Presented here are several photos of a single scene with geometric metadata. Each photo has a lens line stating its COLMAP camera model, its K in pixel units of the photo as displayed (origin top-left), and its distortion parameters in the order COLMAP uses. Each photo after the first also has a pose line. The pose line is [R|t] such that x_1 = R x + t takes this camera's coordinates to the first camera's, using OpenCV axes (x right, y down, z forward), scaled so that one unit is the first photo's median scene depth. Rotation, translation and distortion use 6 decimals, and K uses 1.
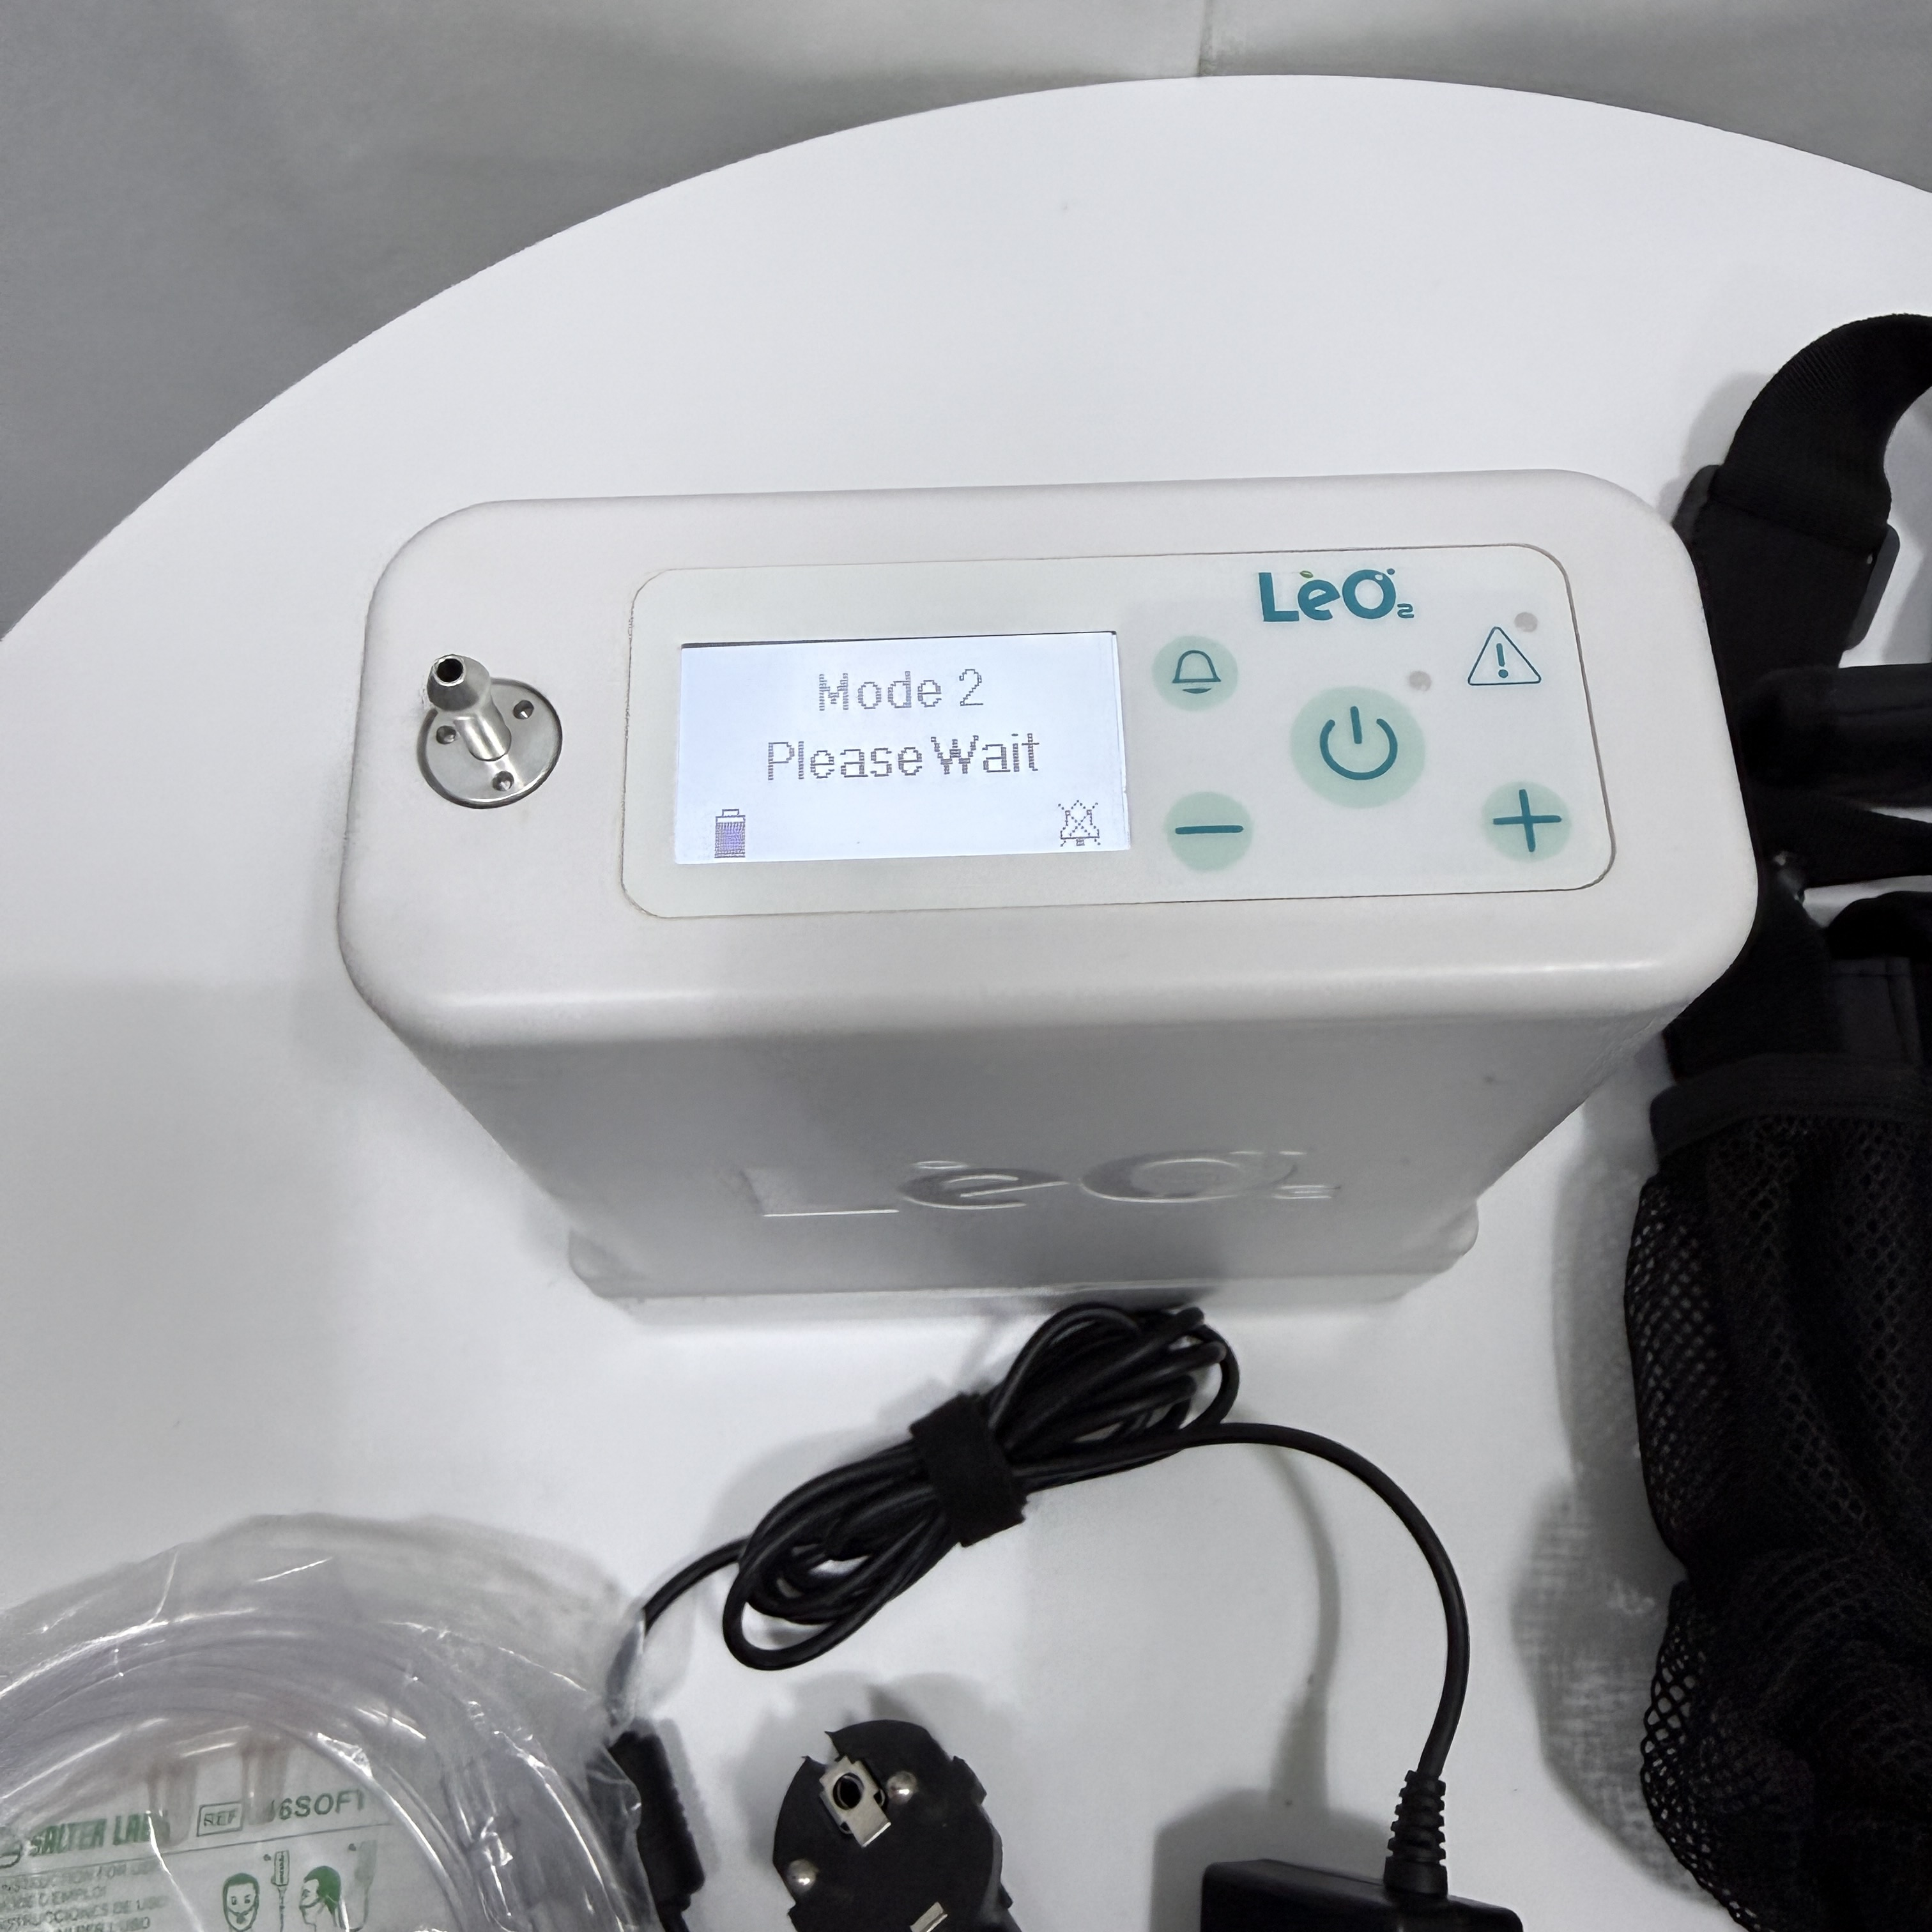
lens RADIAL K [[1856.3, 0, 965.4], [0, 1856.3, 821.7], [0, 0, 1]] dist [0.023108, 0.000000]
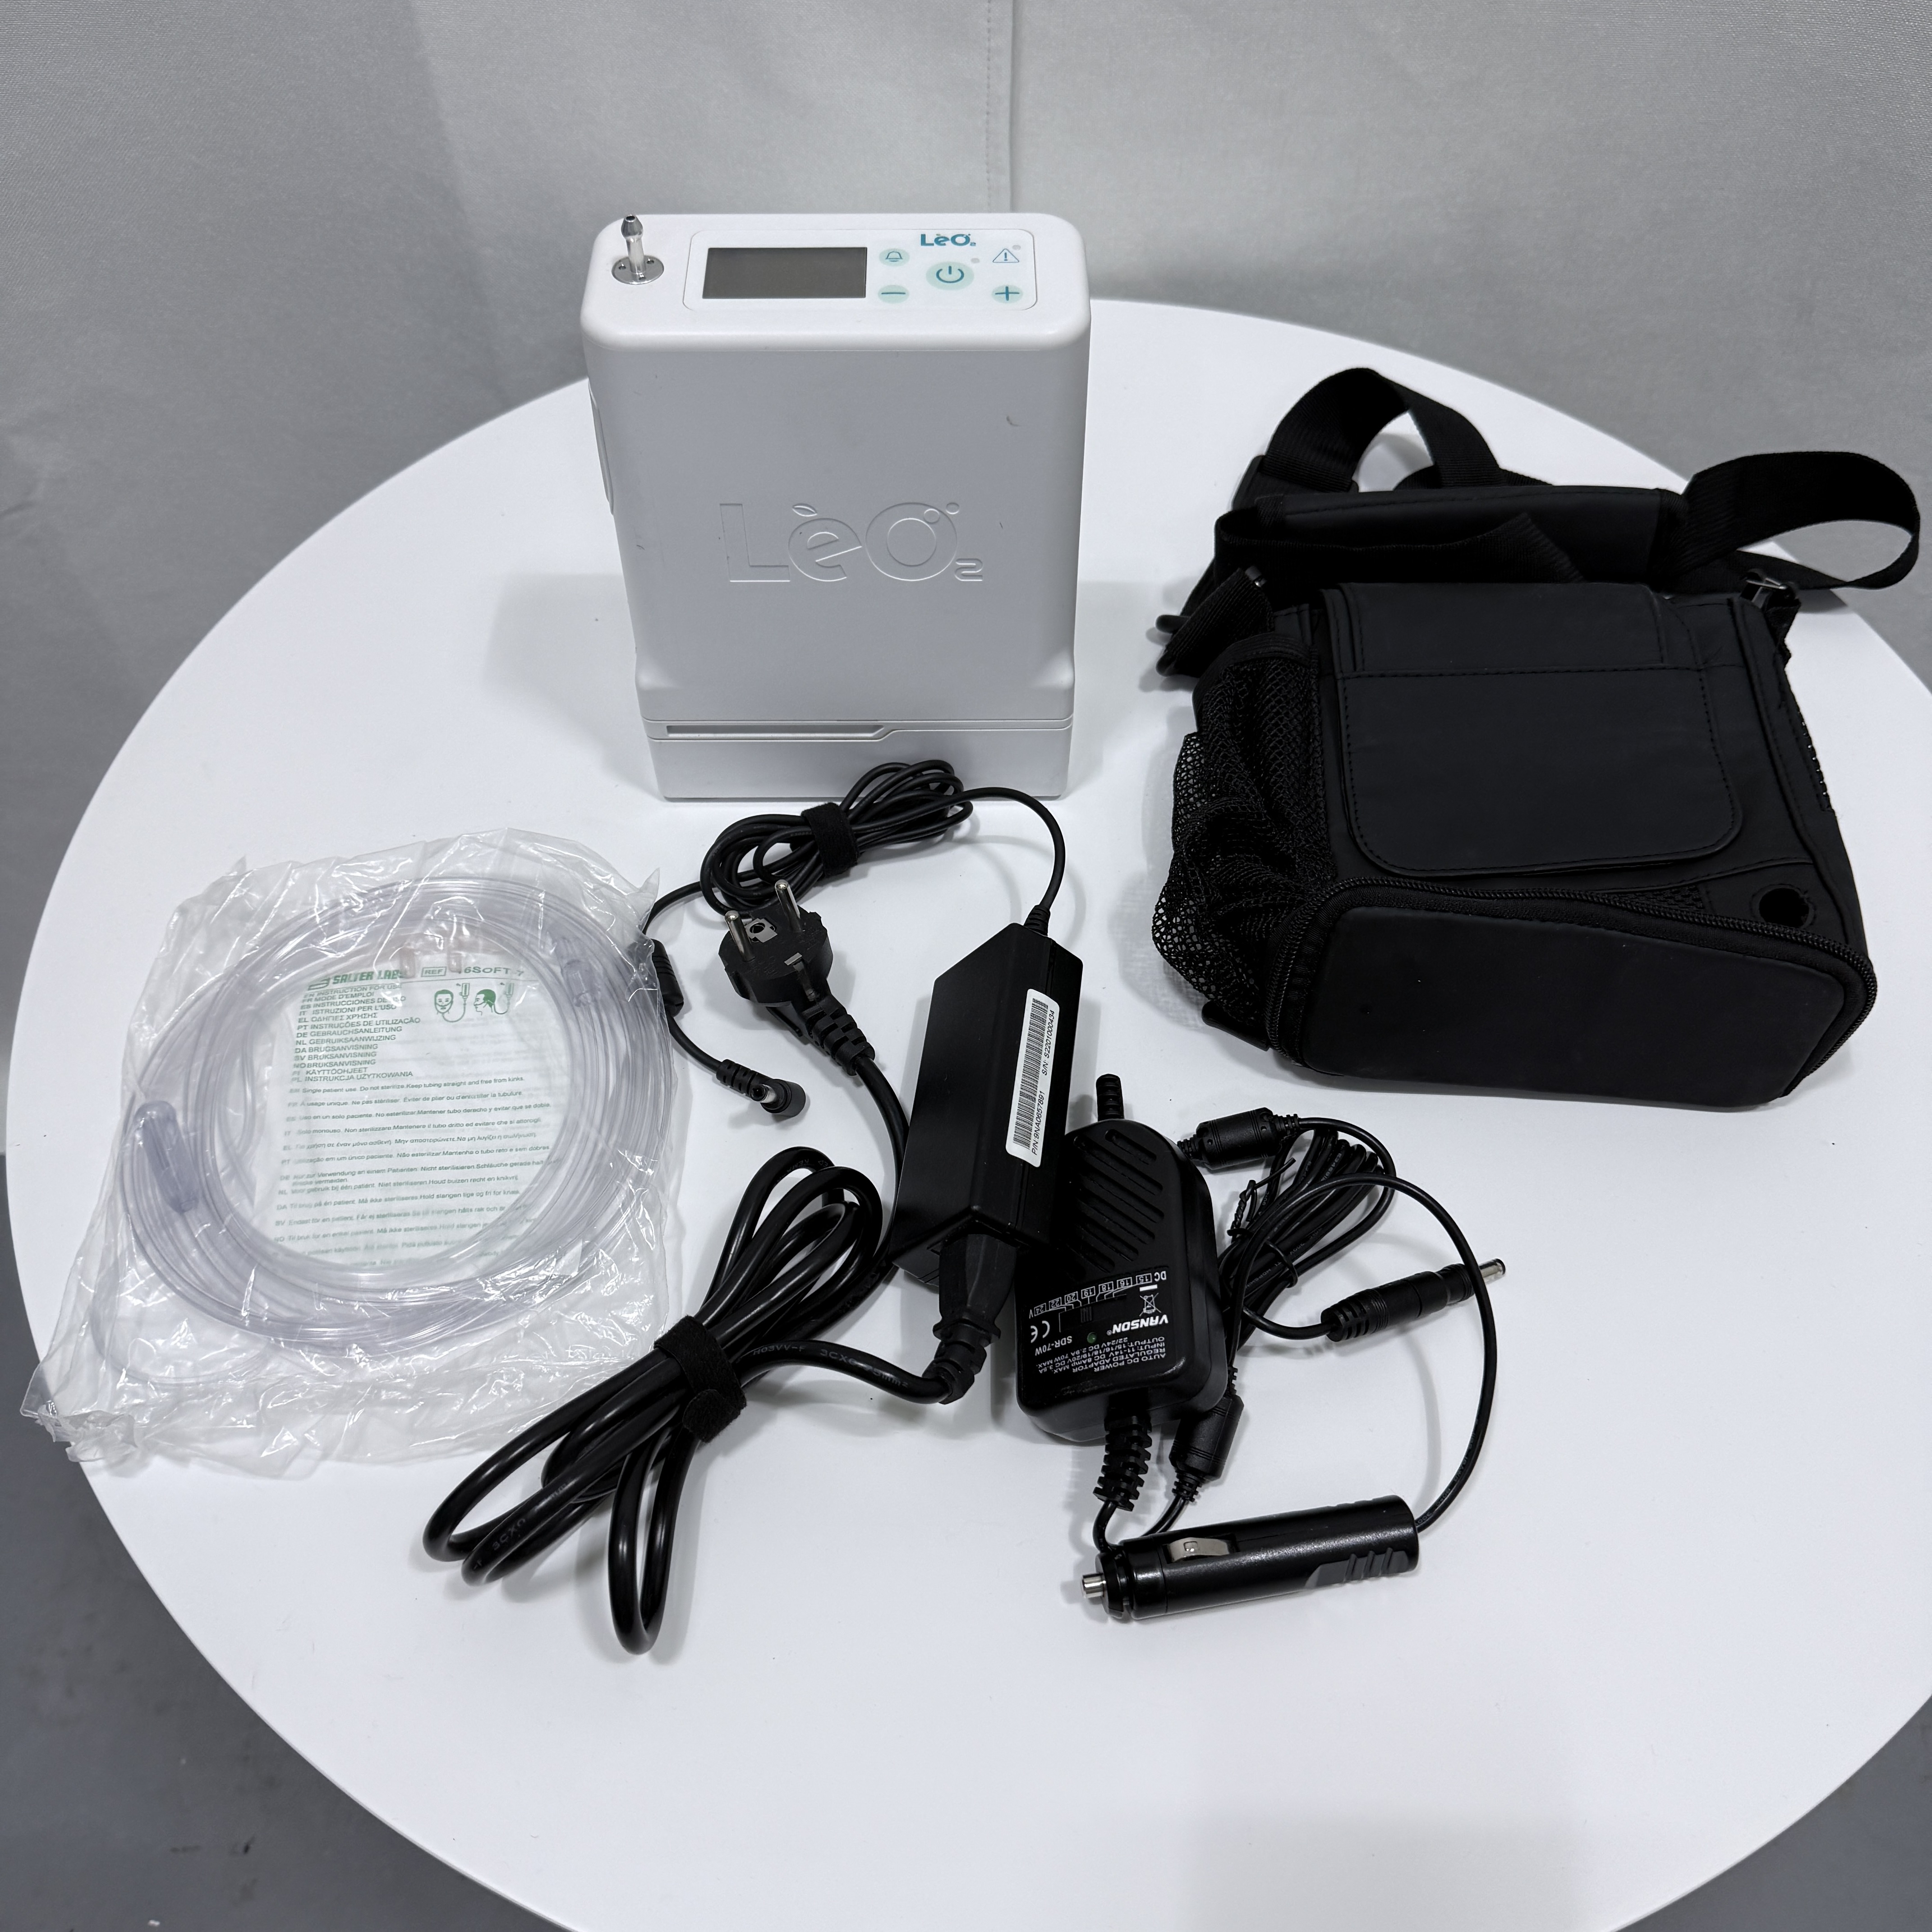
lens RADIAL K [[1856.3, 0, 959.6], [0, 1856.3, 989.8], [0, 0, 1]] dist [0.023108, 0.000000]
pose [[0.999789, 0.020524, -0.000673, 0.236763], [-0.020115, 0.972246, -0.233093, 1.562113], [-0.004129, 0.233058, 0.972454, -1.381815]]
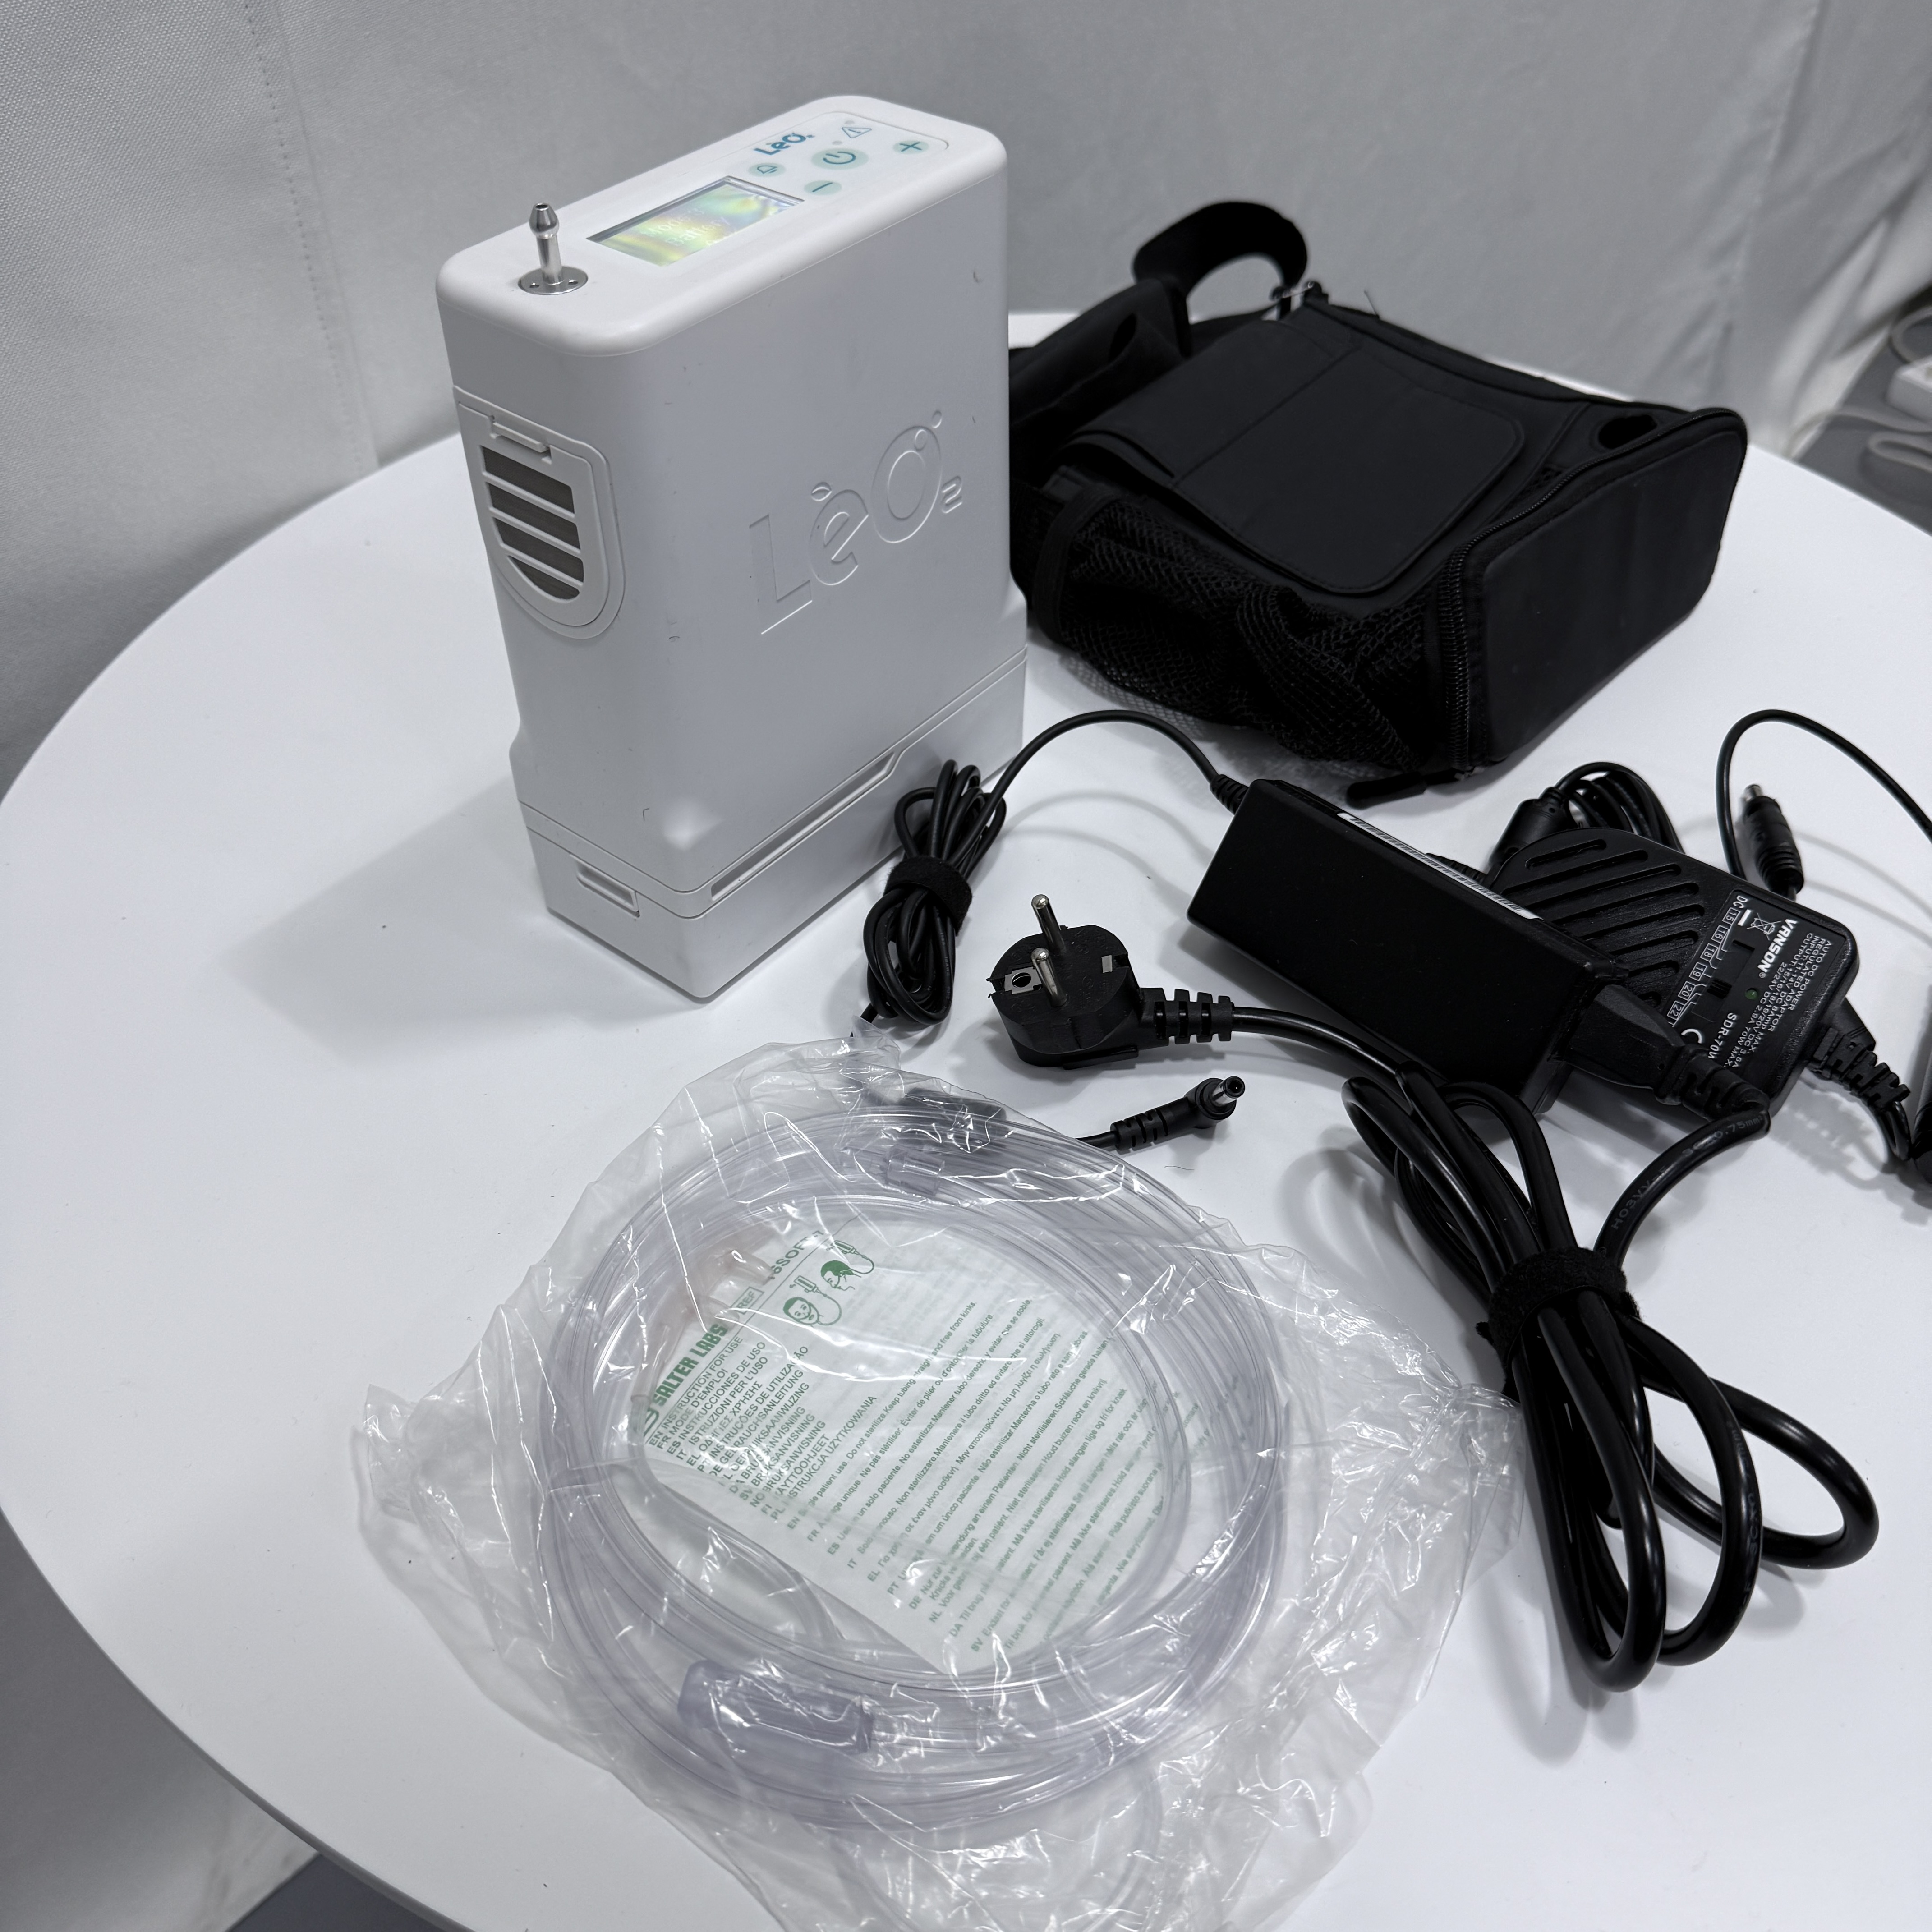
lens RADIAL K [[1856.3, 0, 950.6], [0, 1856.3, 963.7], [0, 0, 1]] dist [0.023108, 0.000000]
pose [[0.648391, -0.525537, 0.550817, -1.453317], [0.703654, 0.689888, -0.170077, 1.102466], [-0.290620, 0.497861, 0.817114, -0.434708]]
